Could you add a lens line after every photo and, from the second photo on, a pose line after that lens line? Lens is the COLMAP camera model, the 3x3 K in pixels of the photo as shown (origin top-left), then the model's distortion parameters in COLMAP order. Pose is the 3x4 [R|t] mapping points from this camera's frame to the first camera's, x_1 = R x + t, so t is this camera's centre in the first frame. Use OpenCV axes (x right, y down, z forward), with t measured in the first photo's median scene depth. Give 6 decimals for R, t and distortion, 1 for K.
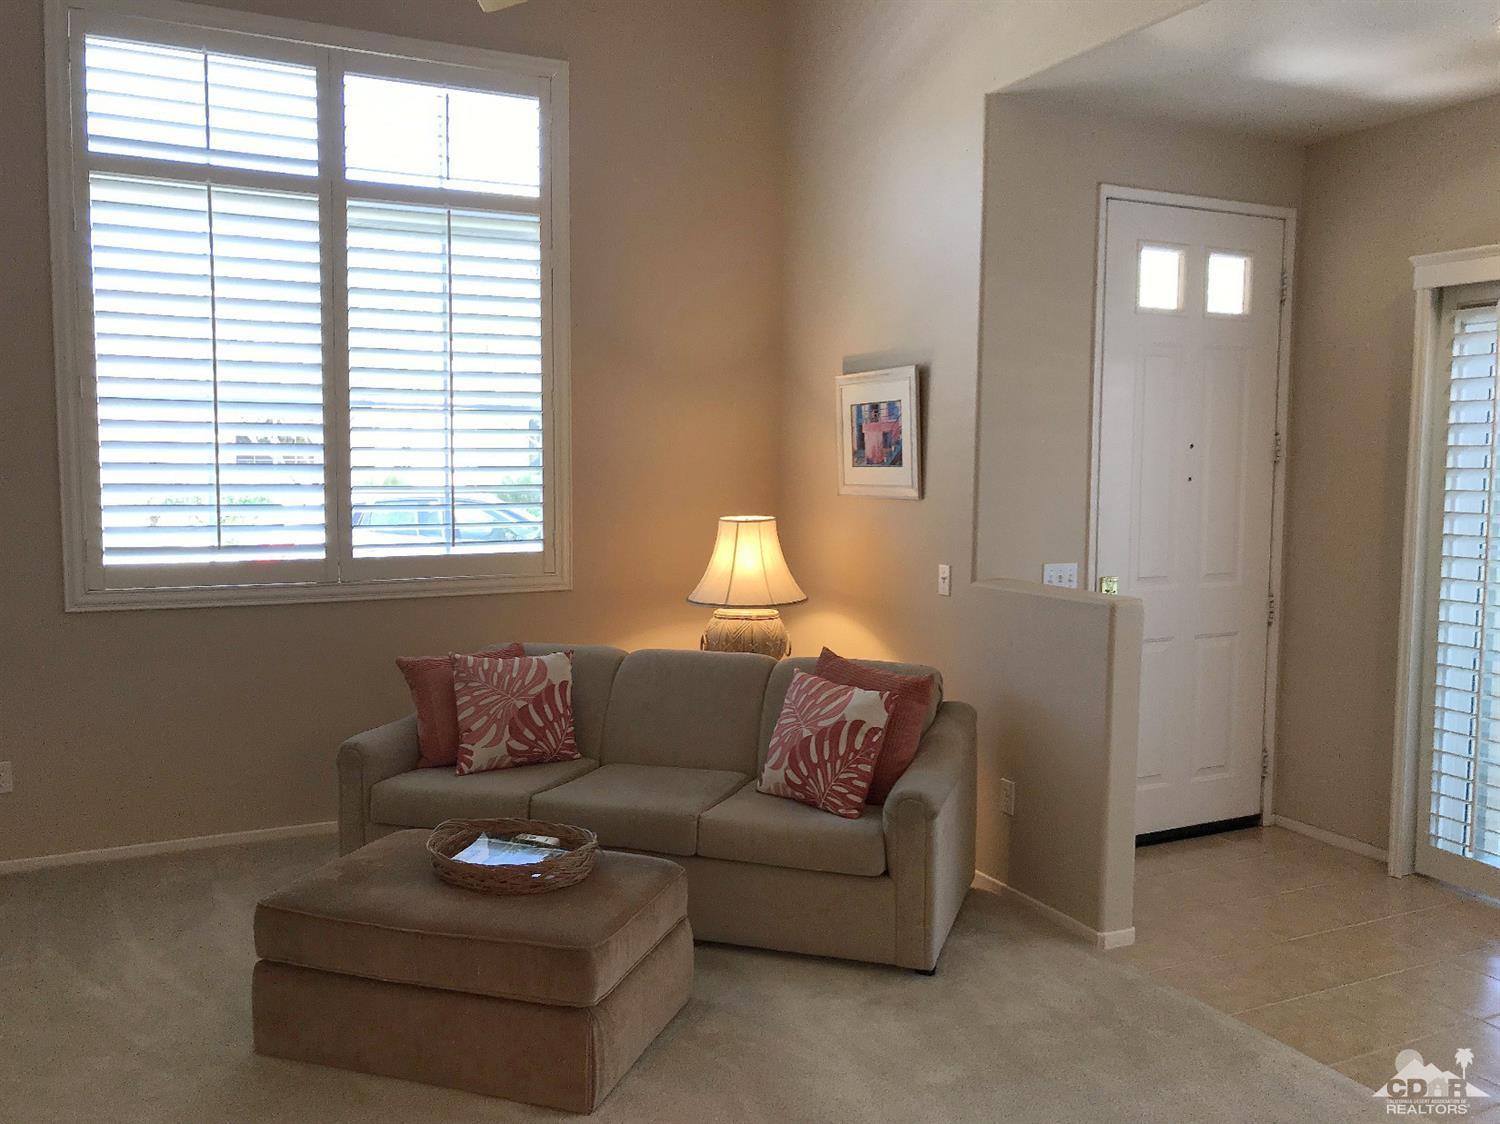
lens RADIAL K [[1222.0, 0, 749.8], [0, 1222.0, 557.9], [0, 0, 1]] dist [0.060419, -0.063553]
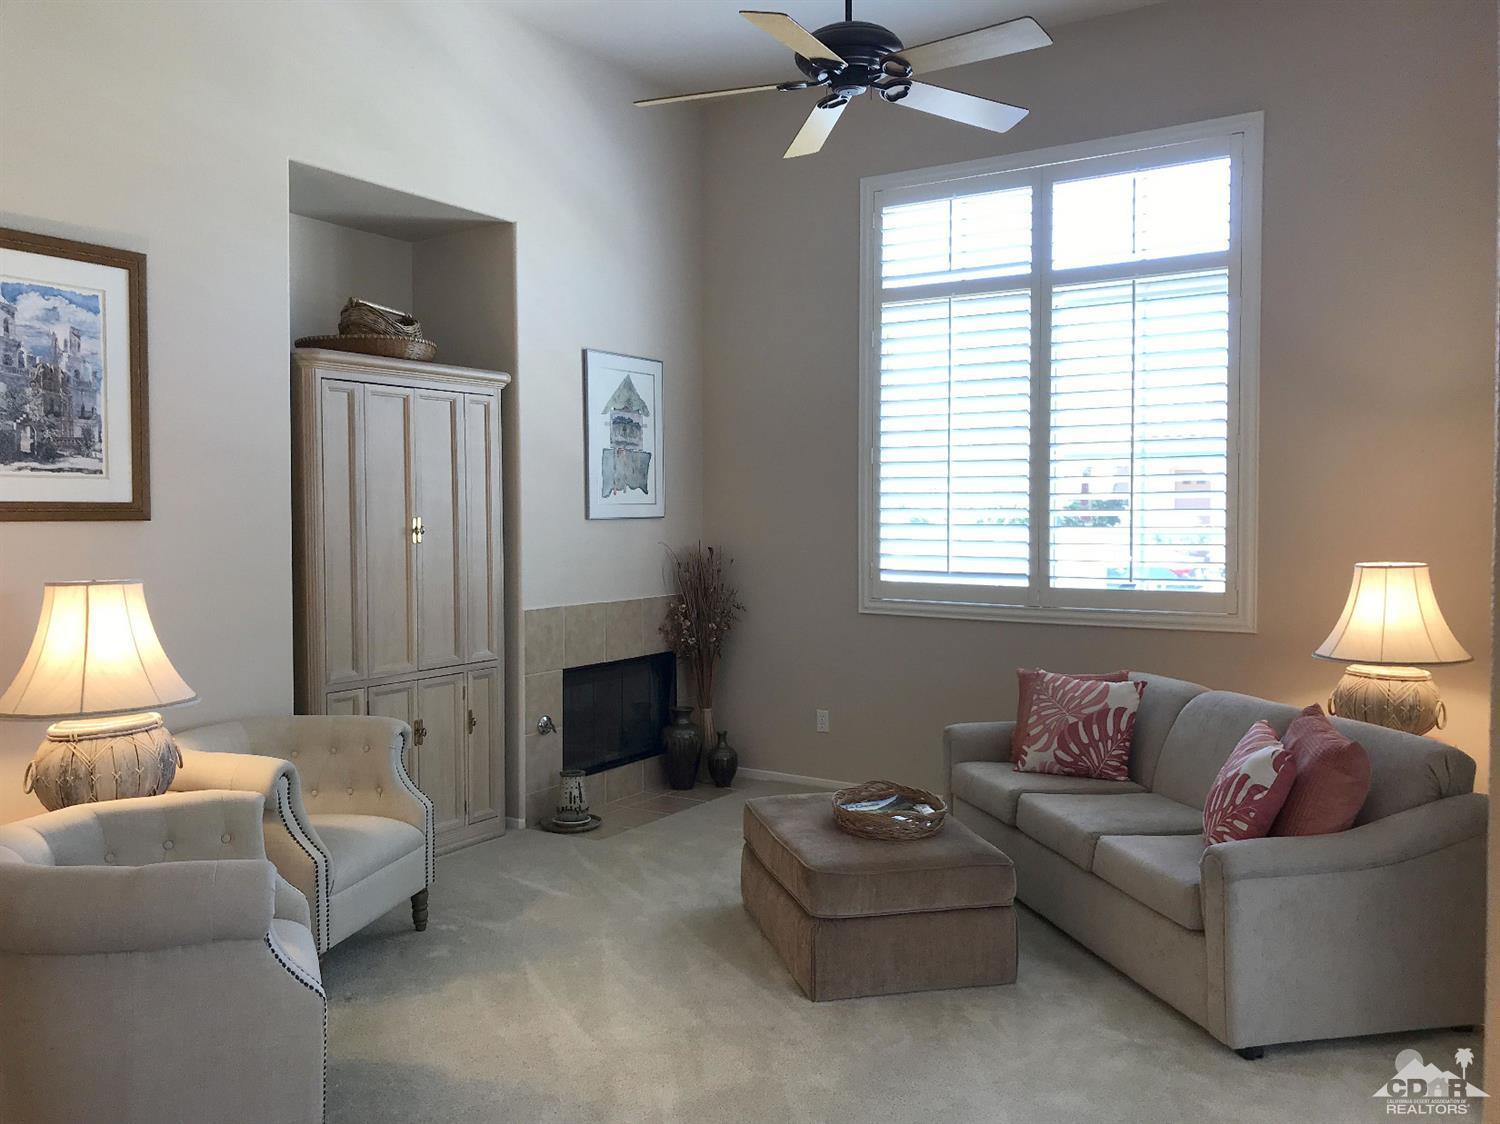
lens RADIAL K [[1222.0, 0, 749.0], [0, 1222.0, 557.8], [0, 0, 1]] dist [0.060419, -0.063553]
pose [[0.530108, 0.029590, -0.847414, 0.562661], [-0.067411, 0.997698, -0.007332, -0.000013], [0.845246, 0.061012, 0.530882, 0.139873]]
